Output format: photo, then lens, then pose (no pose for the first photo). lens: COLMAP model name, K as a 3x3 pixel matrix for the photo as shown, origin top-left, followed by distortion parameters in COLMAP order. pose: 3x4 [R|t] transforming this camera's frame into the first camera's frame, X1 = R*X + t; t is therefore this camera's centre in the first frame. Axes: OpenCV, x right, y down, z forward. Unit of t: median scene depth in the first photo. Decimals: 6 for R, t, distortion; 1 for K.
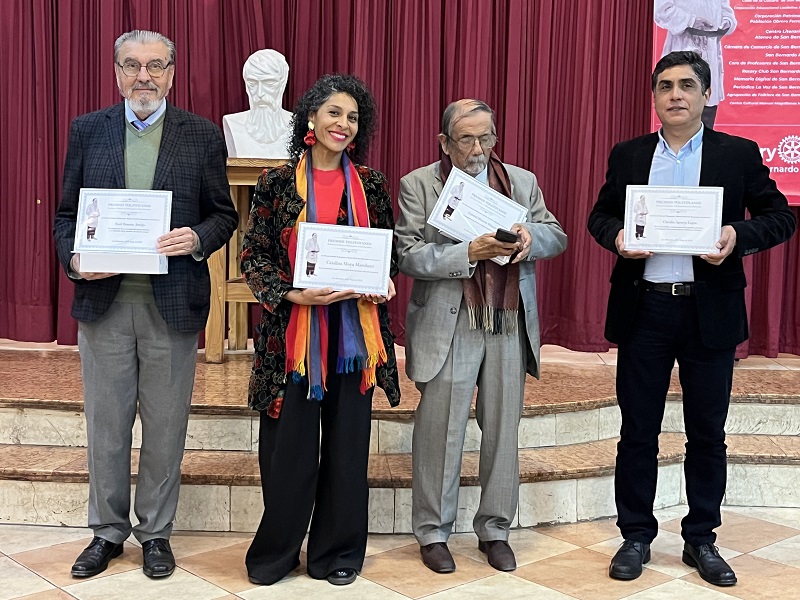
lens RADIAL K [[1137.5, 0, 395.9], [0, 1137.5, 285.9], [0, 0, 1]] dist [0.013026, 0.000000]
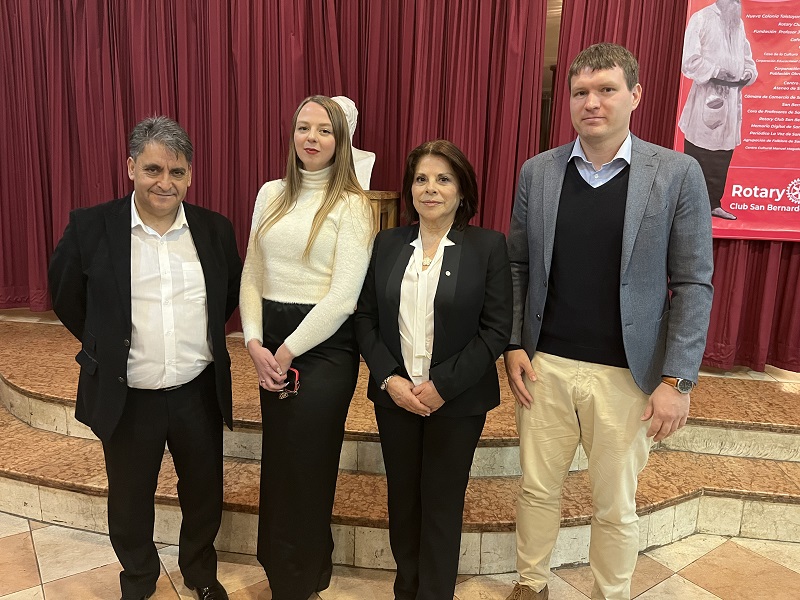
lens RADIAL K [[604.3, 0, 399.9], [0, 604.3, 297.1], [0, 0, 1]] dist [0.050133, -0.093021]
pose [[0.994516, 0.037735, -0.097539, 0.019355], [-0.028760, 0.995359, 0.091834, -0.059778], [0.100552, -0.088525, 0.990986, 0.364310]]
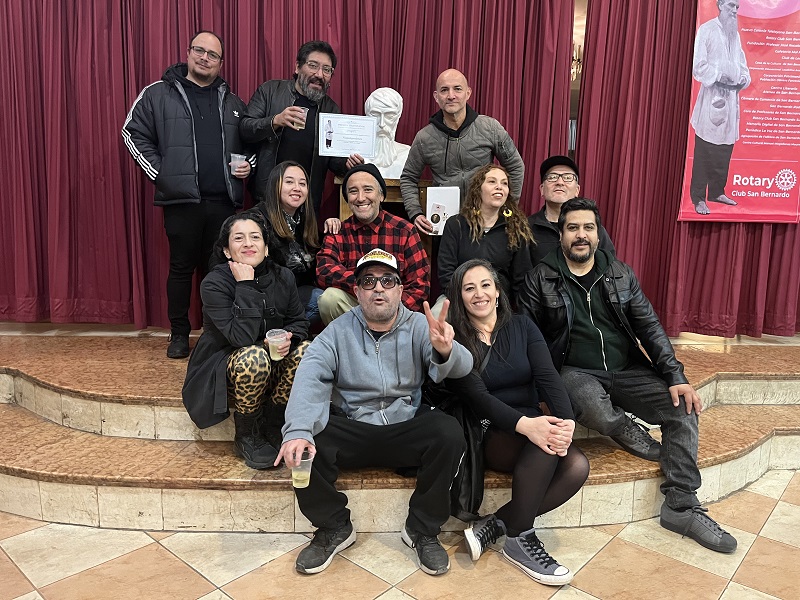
lens RADIAL K [[604.3, 0, 399.8], [0, 604.3, 302.2], [0, 0, 1]] dist [0.050133, -0.093021]
pose [[0.992430, -0.006703, 0.122632, -0.181186], [-0.000293, 0.998377, 0.056943, -0.018535], [-0.122814, -0.056548, 0.990817, 0.356532]]
